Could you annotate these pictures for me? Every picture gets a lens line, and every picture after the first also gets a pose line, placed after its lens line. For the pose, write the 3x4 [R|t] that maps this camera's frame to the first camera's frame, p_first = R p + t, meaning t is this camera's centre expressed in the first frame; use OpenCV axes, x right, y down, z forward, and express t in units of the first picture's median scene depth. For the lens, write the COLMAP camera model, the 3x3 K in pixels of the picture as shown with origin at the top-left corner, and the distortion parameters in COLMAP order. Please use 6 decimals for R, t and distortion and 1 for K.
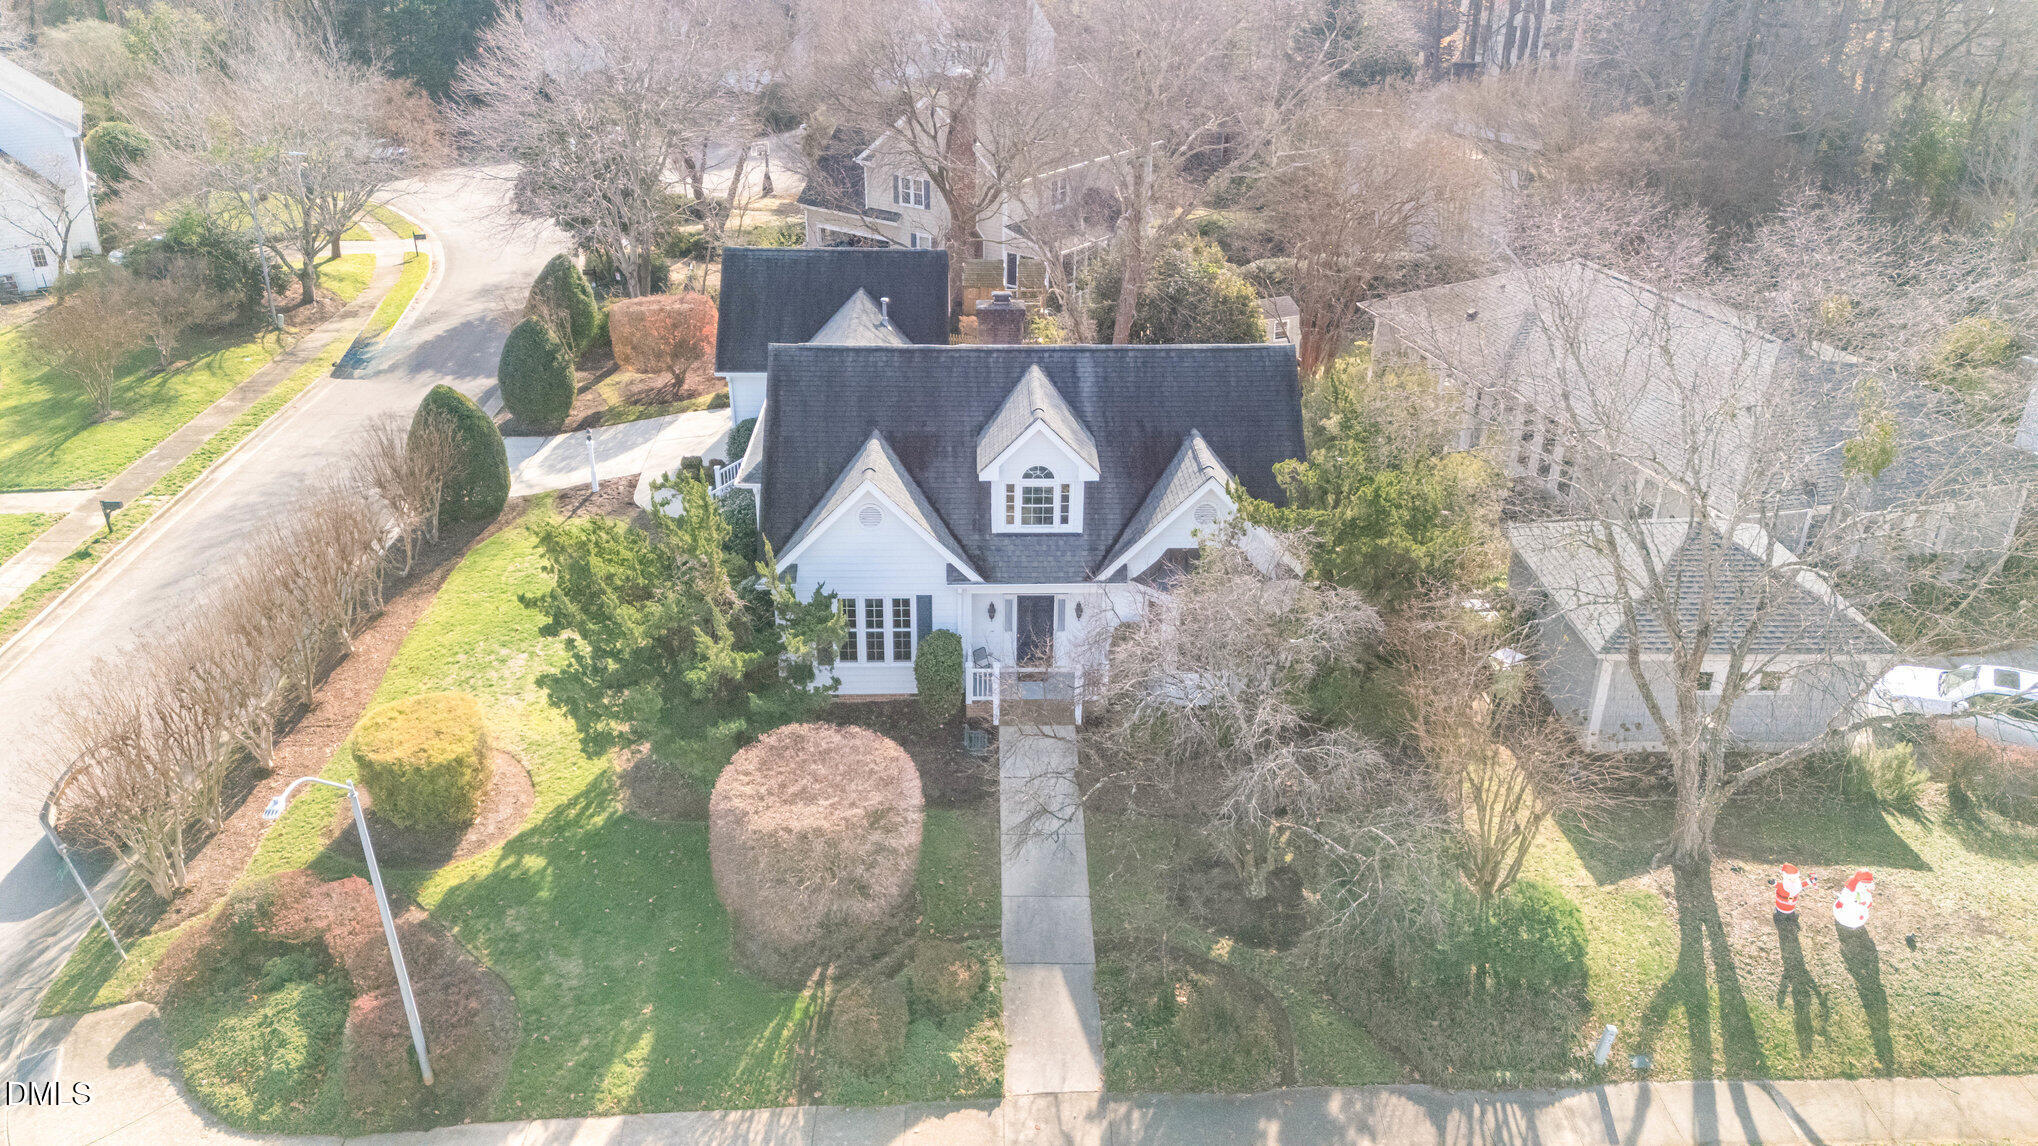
lens RADIAL K [[1478.2, 0, 1019.0], [0, 1478.2, 573.0], [0, 0, 1]] dist [0.000284, -0.000845]
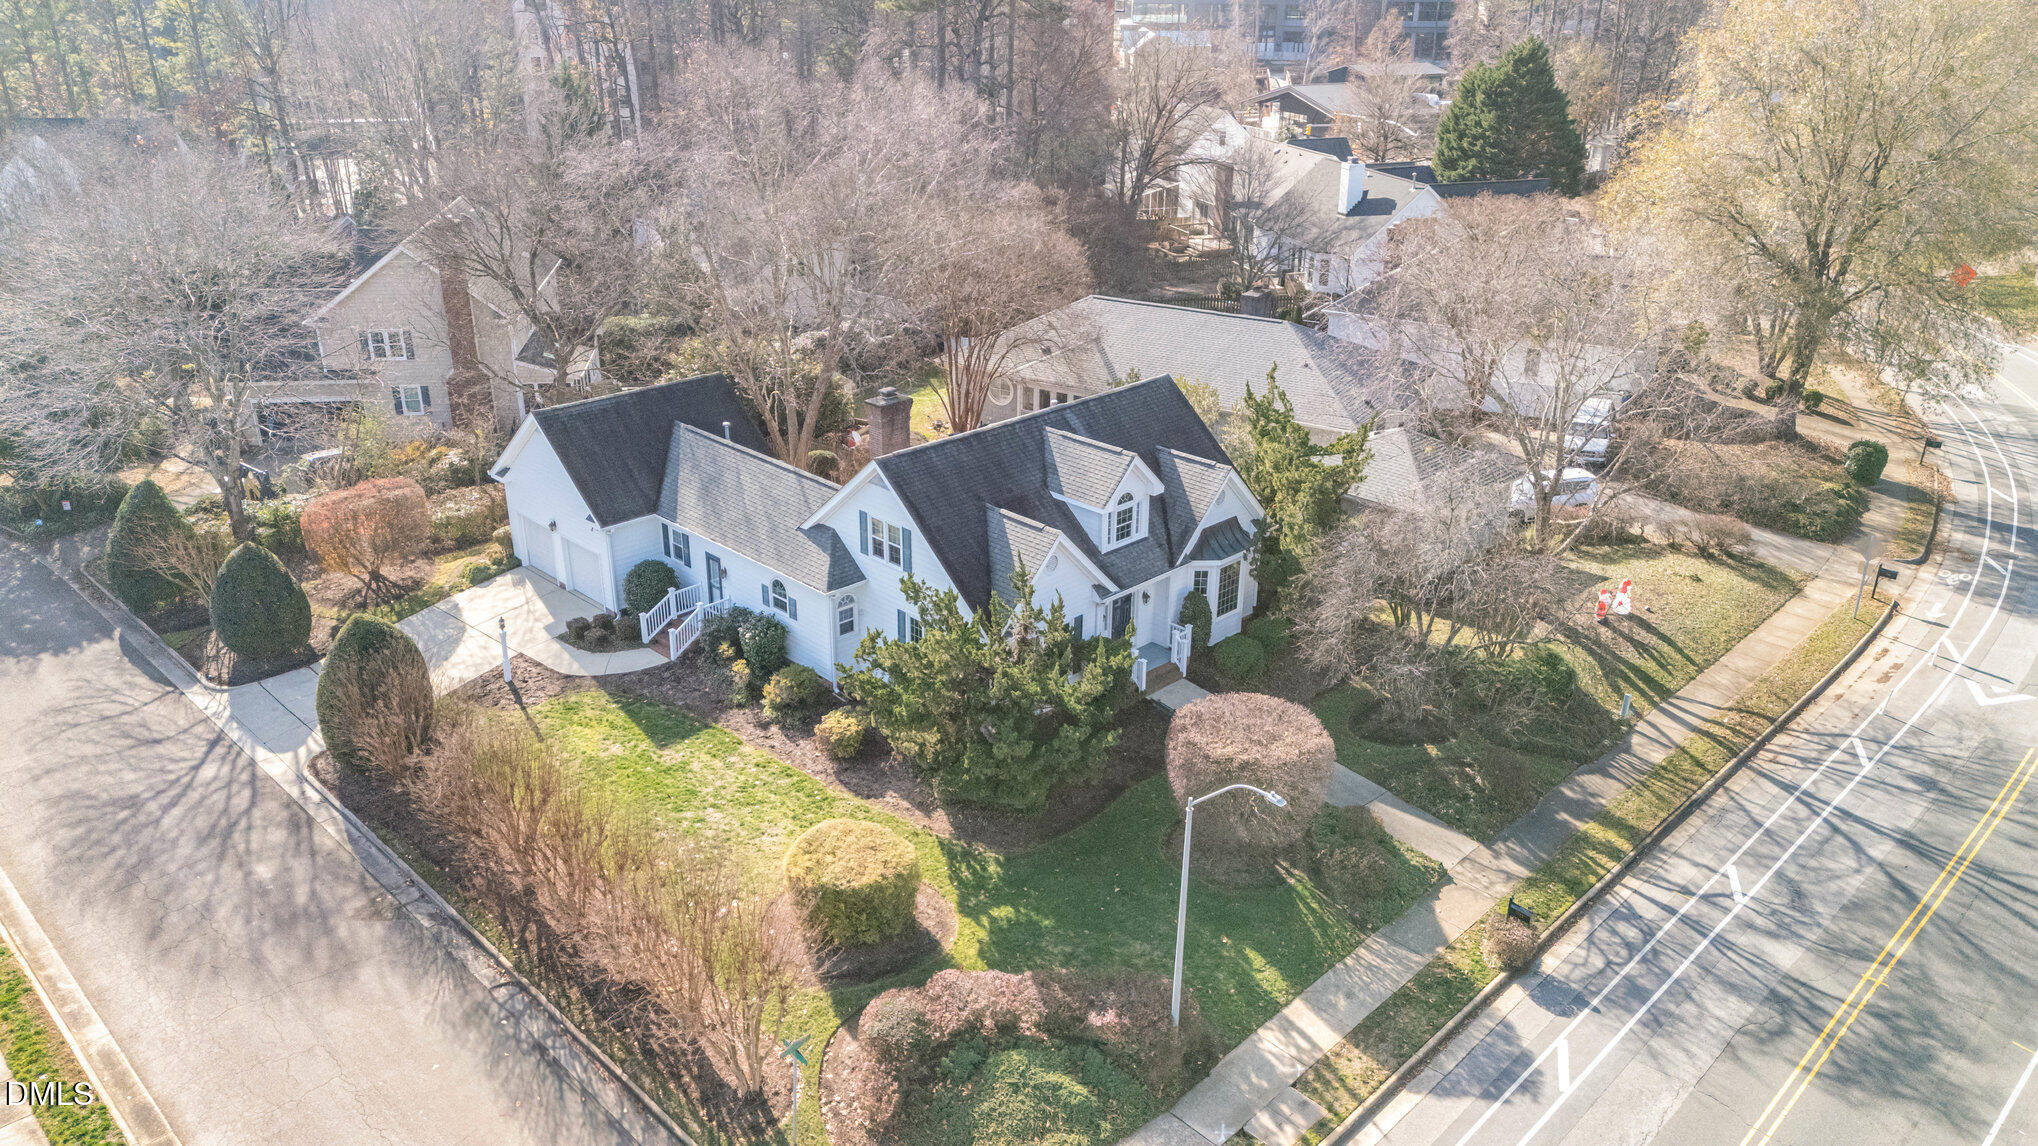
lens RADIAL K [[1478.2, 0, 1019.0], [0, 1478.2, 573.0], [0, 0, 1]] dist [0.000284, -0.000845]
pose [[0.723209, -0.259541, 0.640006, -0.903332], [0.296277, 0.953688, 0.051955, -0.099982], [-0.623850, 0.152044, 0.766612, 0.066707]]
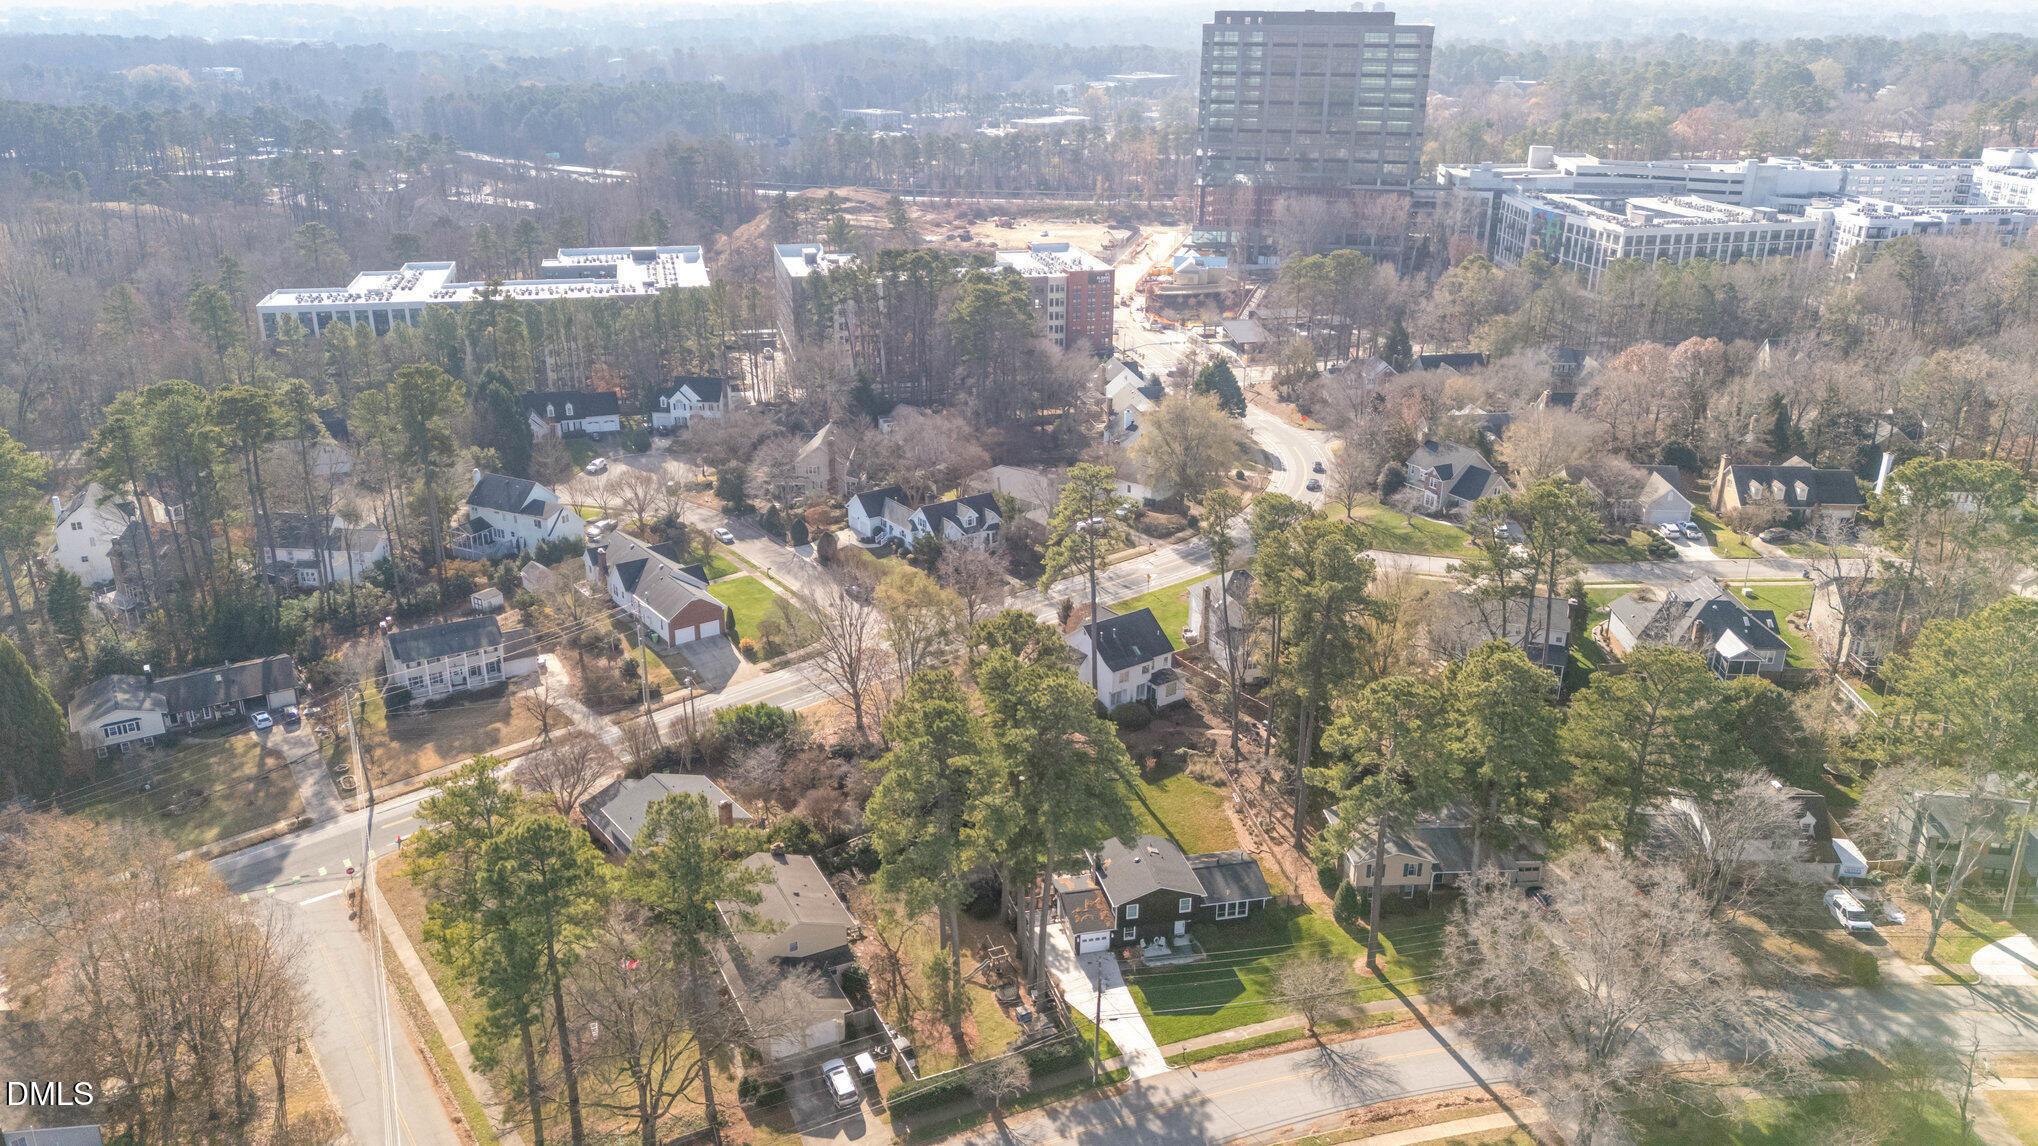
lens RADIAL K [[1478.2, 0, 1019.0], [0, 1478.2, 573.0], [0, 0, 1]] dist [0.000284, -0.000845]
pose [[0.821792, -0.201171, 0.533092, -3.359920], [0.245836, 0.969221, -0.013219, 0.311906], [-0.514025, 0.141916, 0.845954, -4.634549]]
